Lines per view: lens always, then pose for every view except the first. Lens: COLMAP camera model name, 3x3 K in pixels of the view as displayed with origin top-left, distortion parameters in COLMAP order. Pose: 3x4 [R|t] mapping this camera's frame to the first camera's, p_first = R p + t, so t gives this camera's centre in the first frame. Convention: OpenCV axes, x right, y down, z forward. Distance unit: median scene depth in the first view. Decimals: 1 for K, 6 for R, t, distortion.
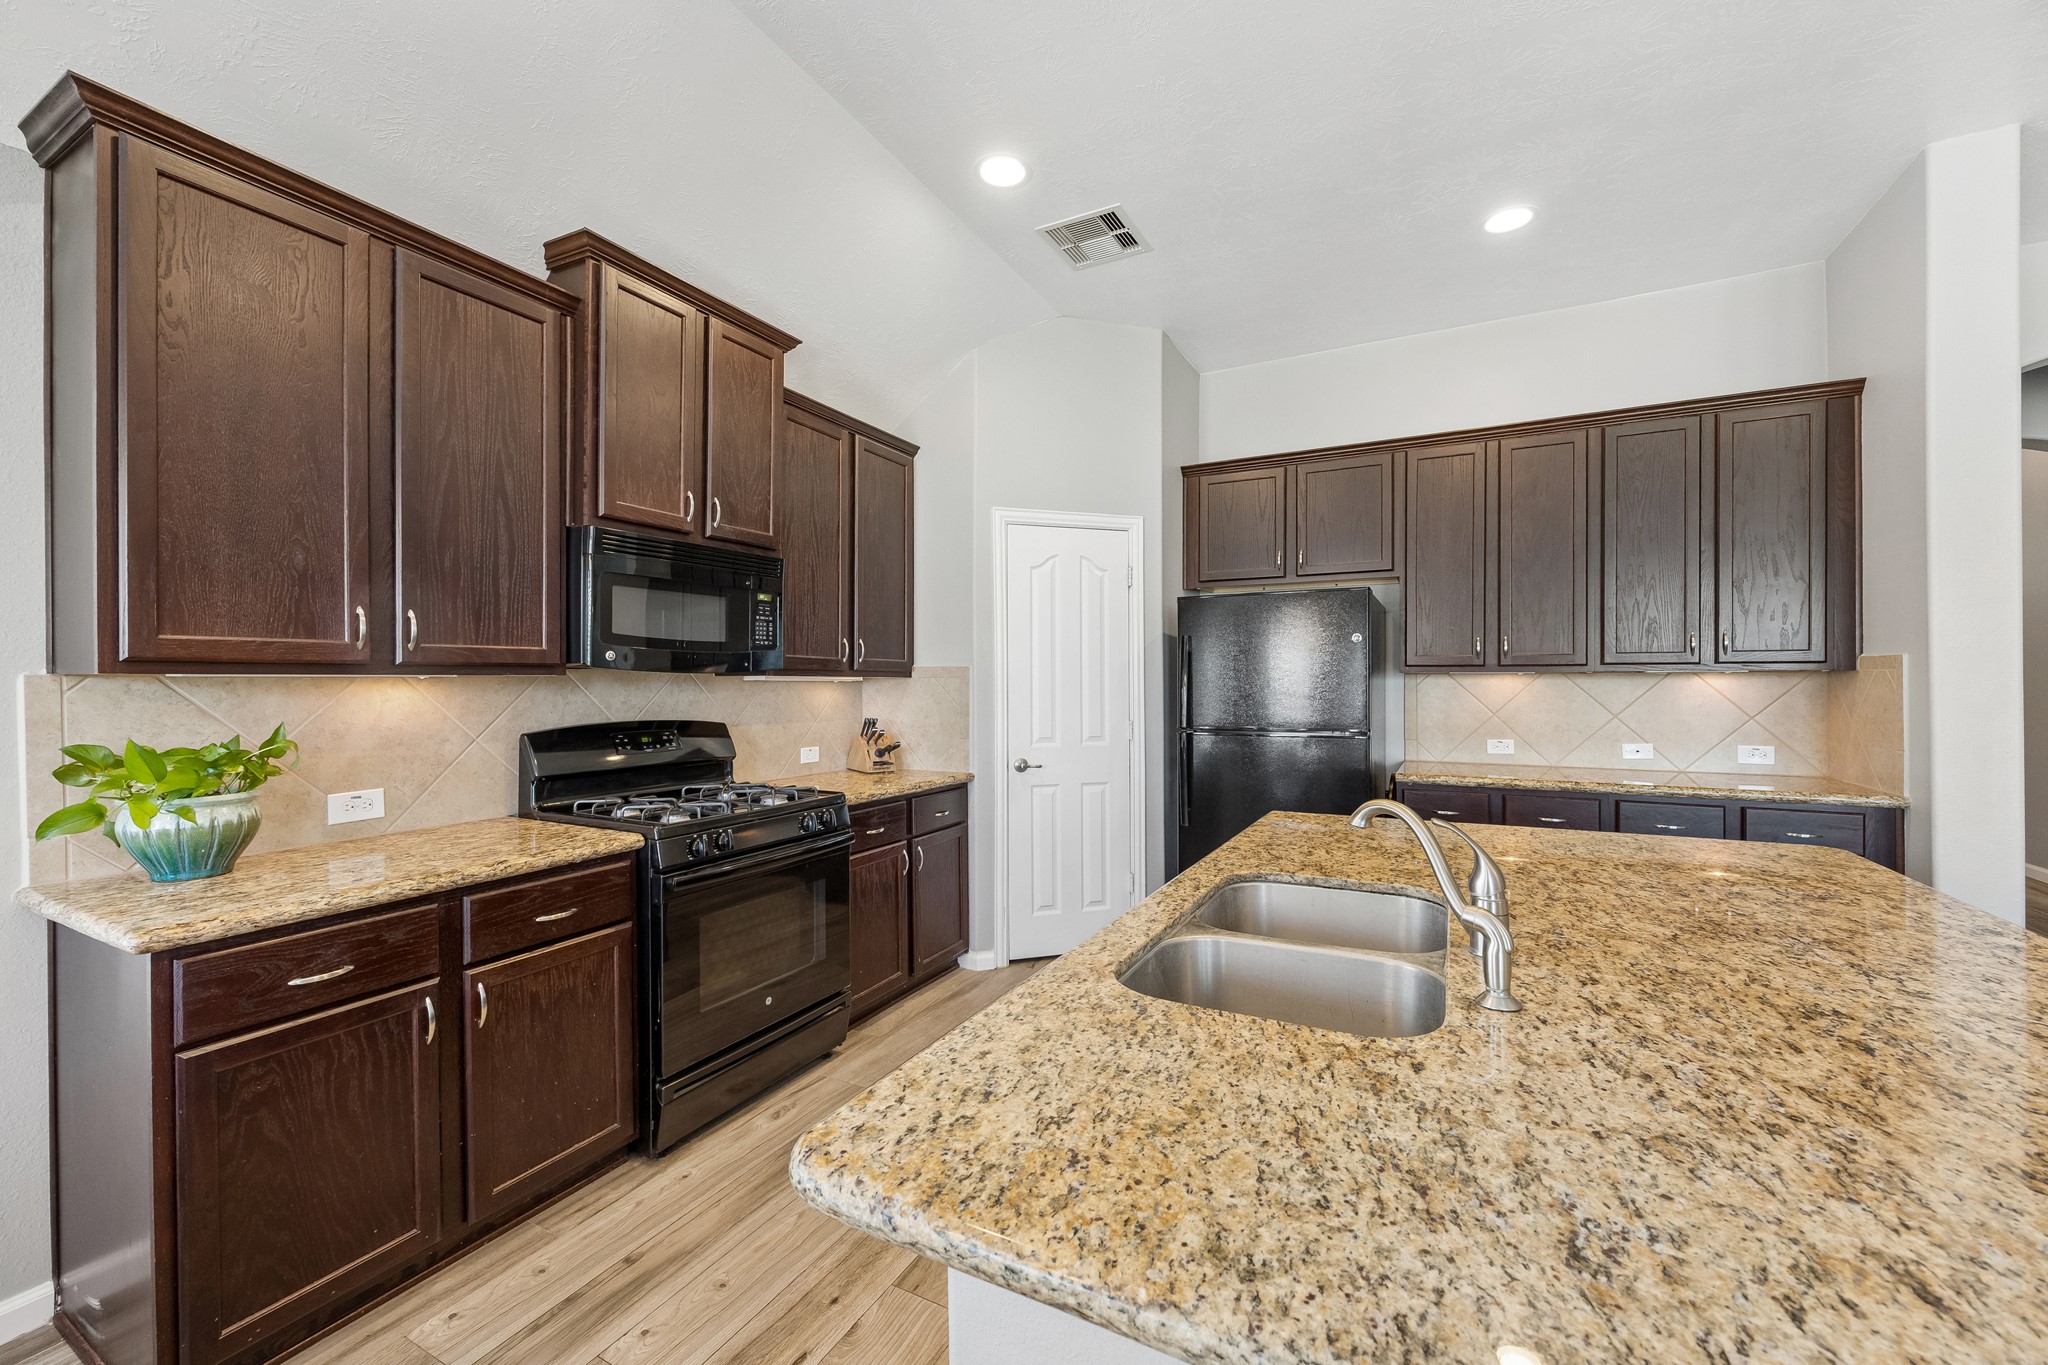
lens RADIAL K [[800.1, 0, 1032.7], [0, 800.1, 682.6], [0, 0, 1]] dist [-0.001273, -0.000463]
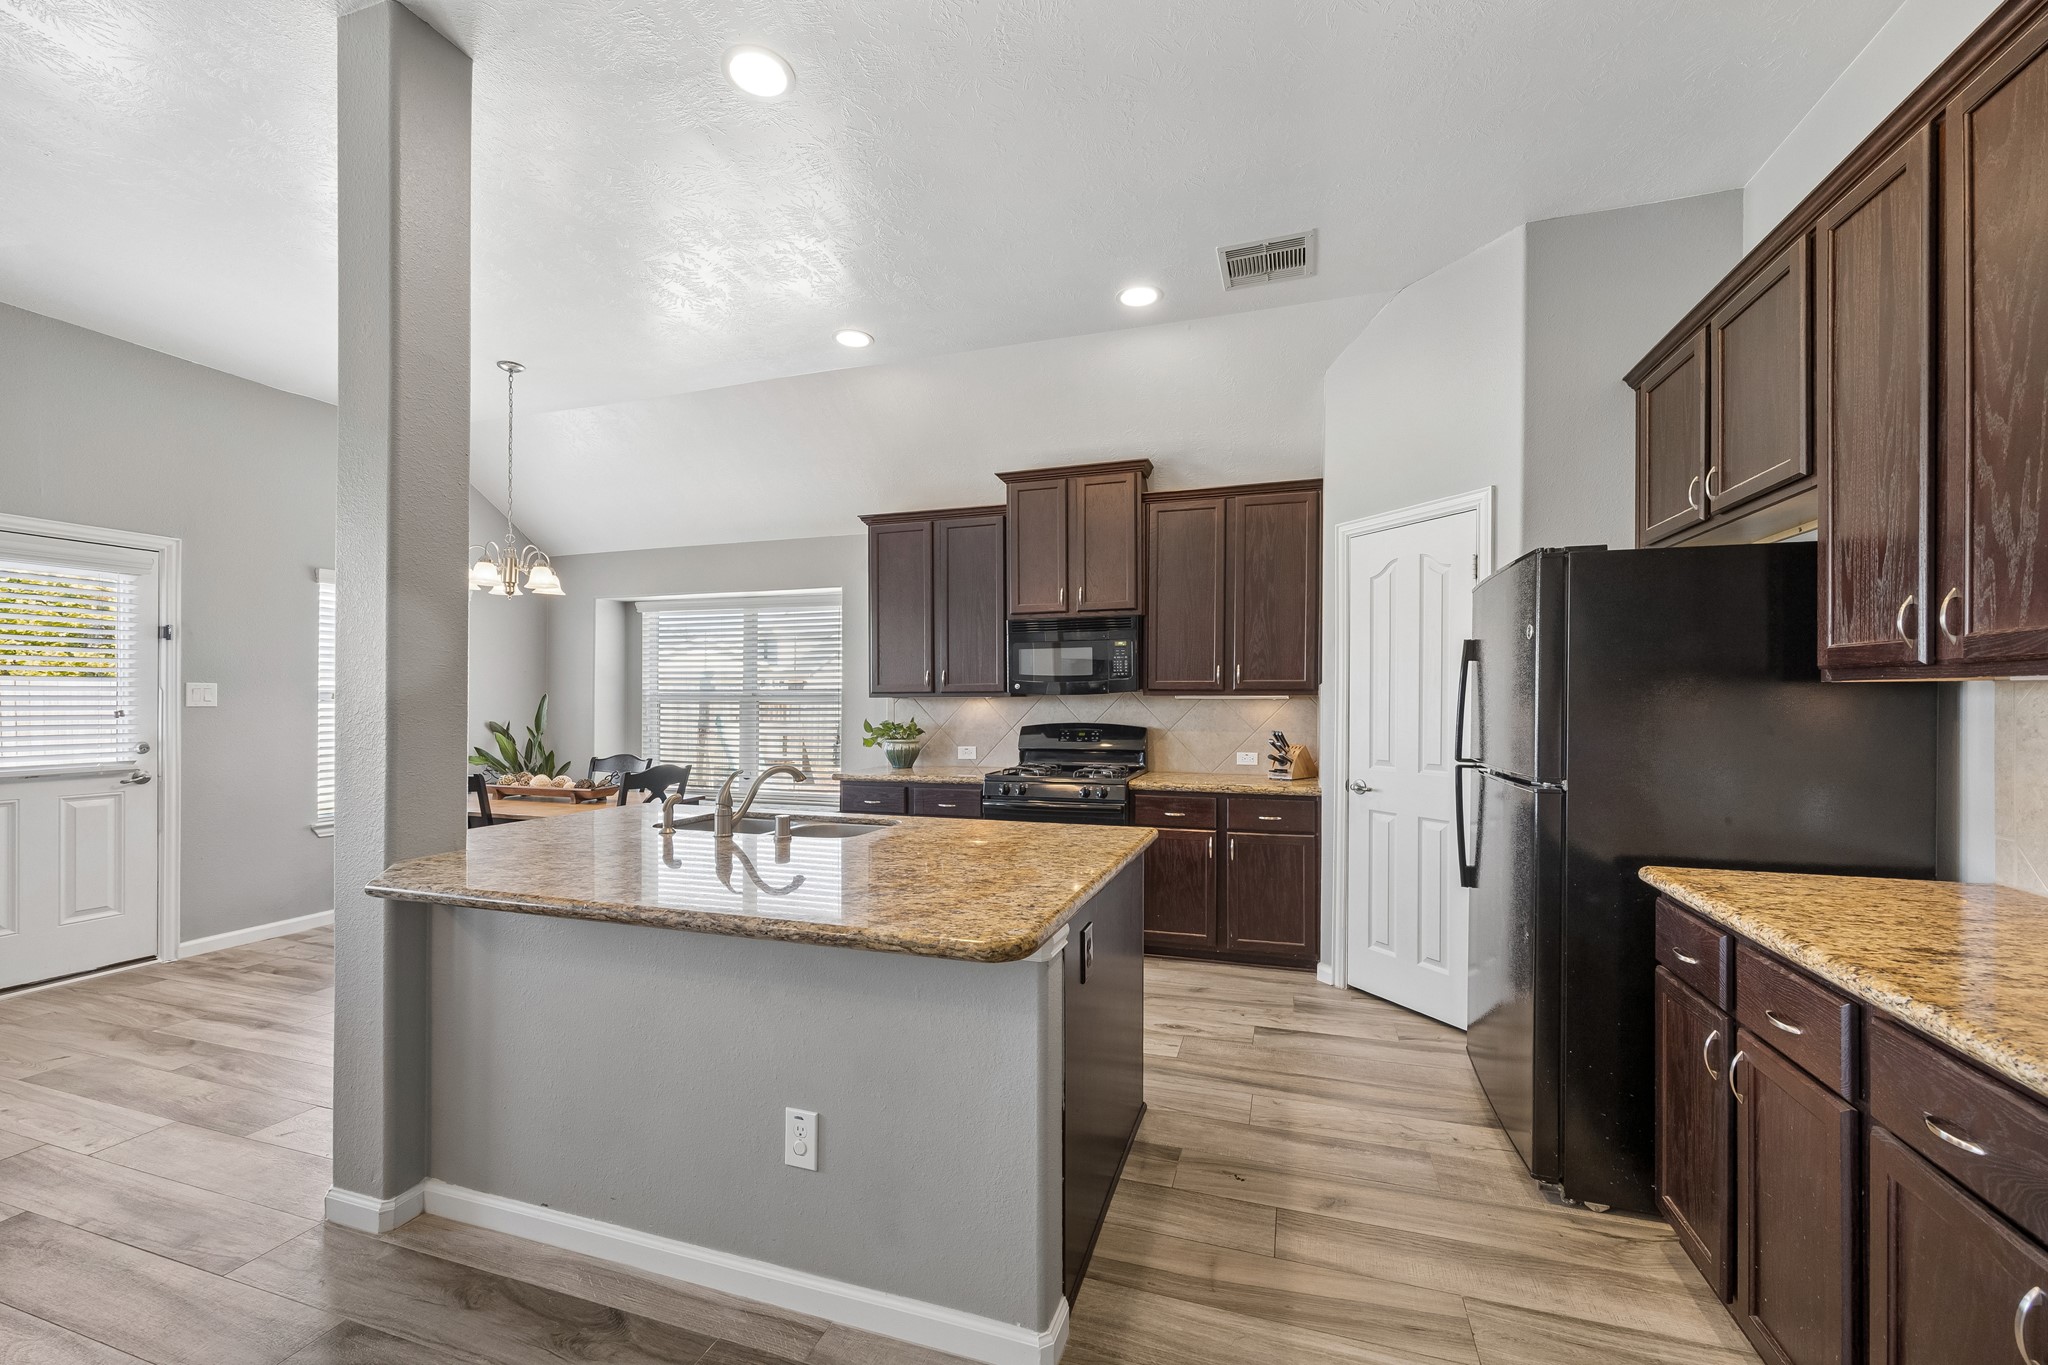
lens RADIAL K [[811.1, 0, 1027.6], [0, 811.1, 699.5], [0, 0, 1]] dist [-0.002203, -0.000261]
pose [[0.162342, 0.001019, -0.986734, 1.421282], [0.000927, 0.999999, 0.001186, -0.004869], [0.986734, -0.001107, 0.162341, 0.729474]]
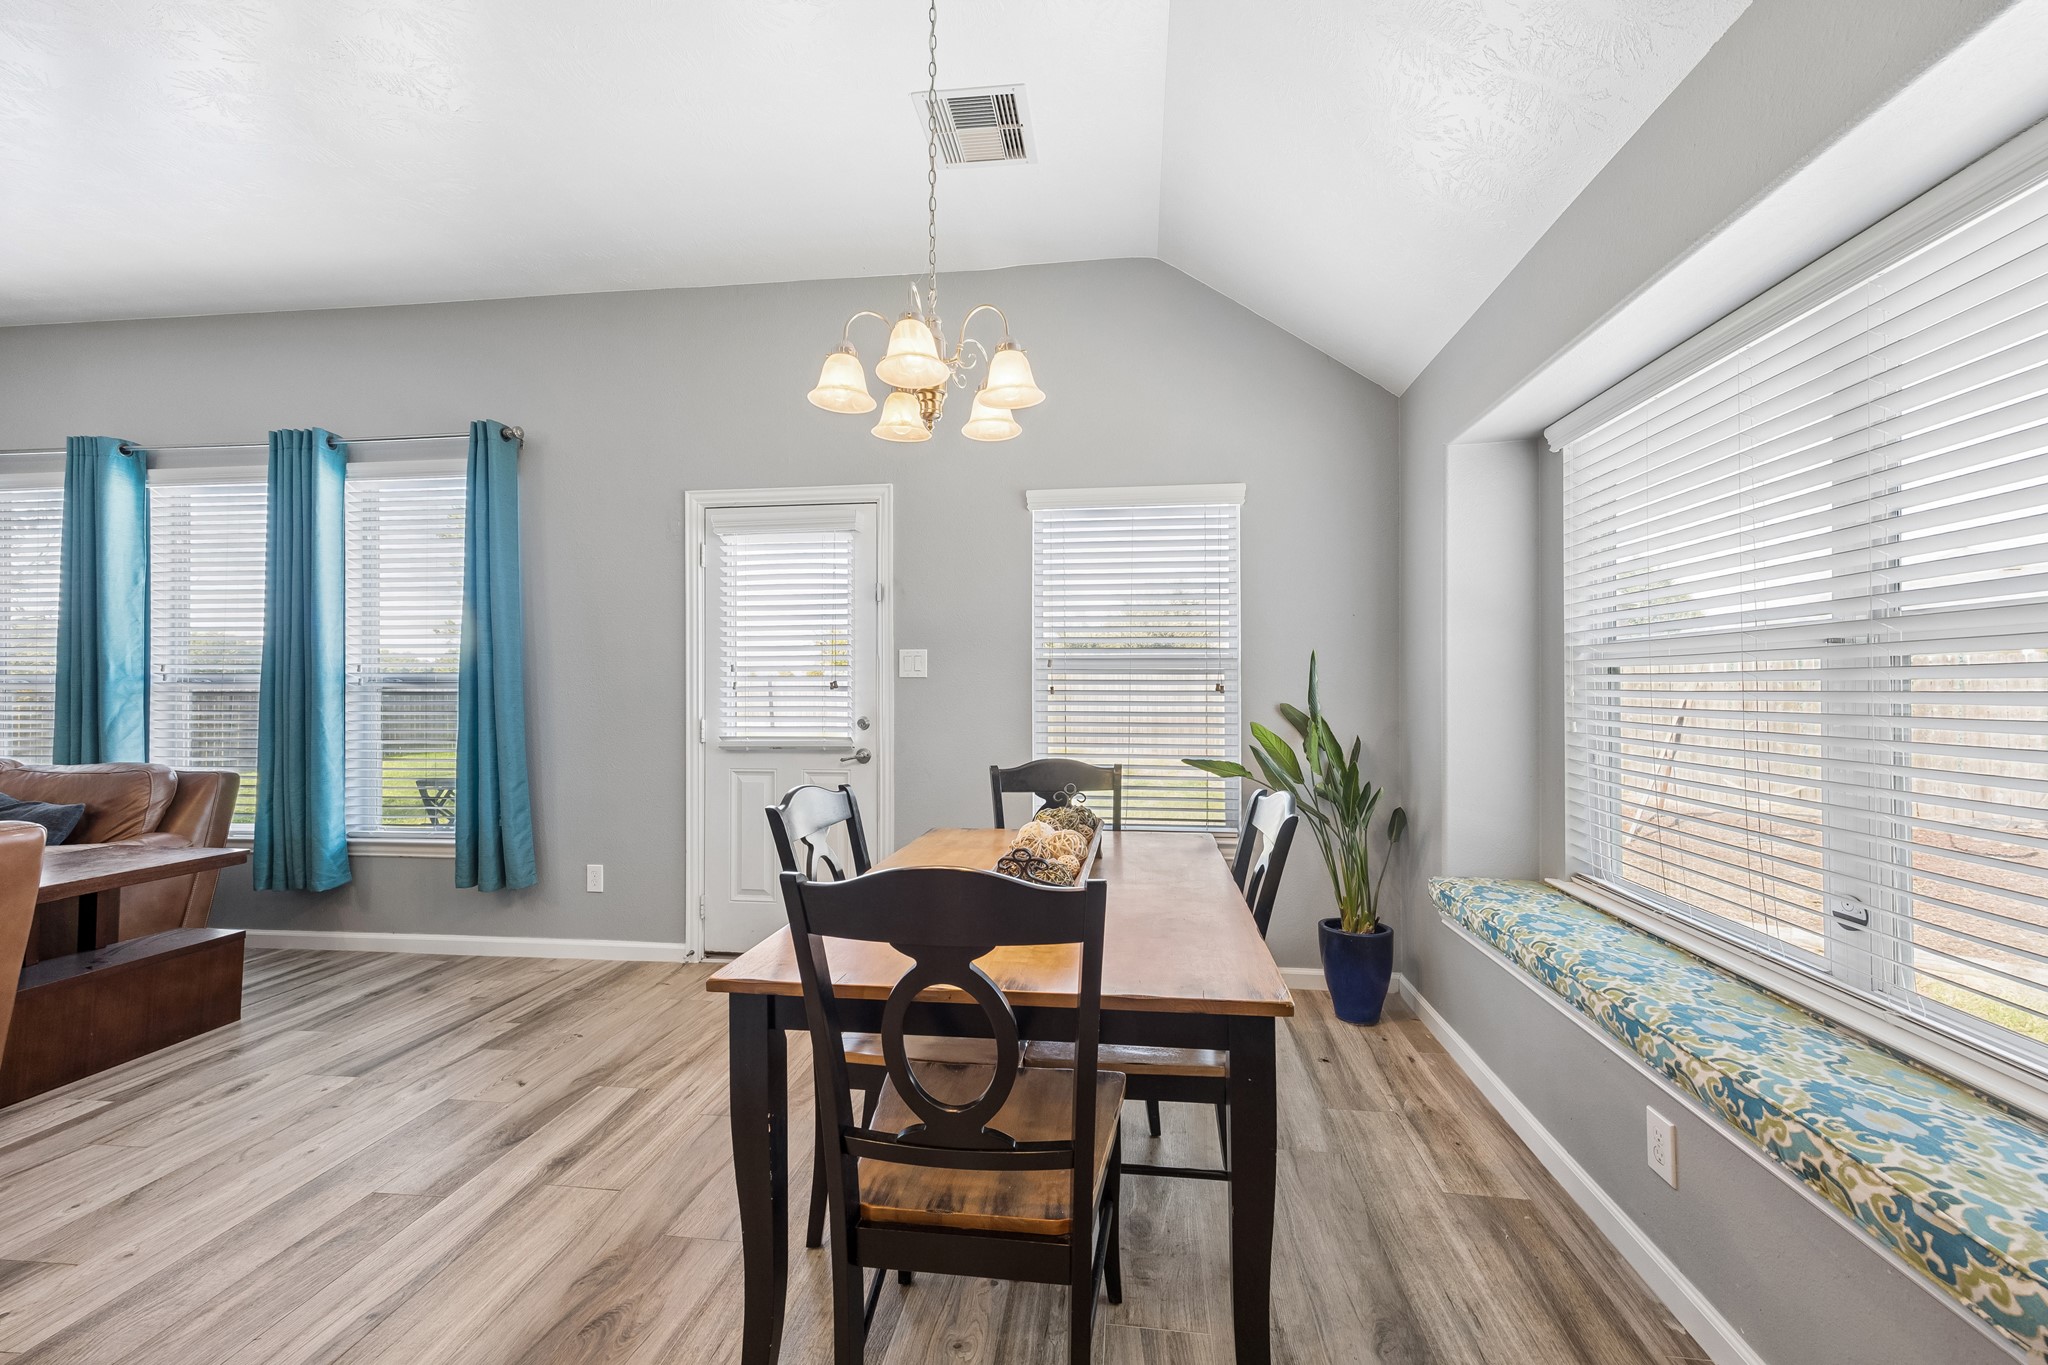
lens RADIAL K [[800.1, 0, 1032.7], [0, 800.1, 682.6], [0, 0, 1]] dist [-0.001273, -0.000463]
pose [[-0.933819, 0.008219, -0.357652, -0.357929], [0.010904, 0.999925, -0.005492, 0.032662], [0.357580, -0.009029, -0.933839, 0.689813]]
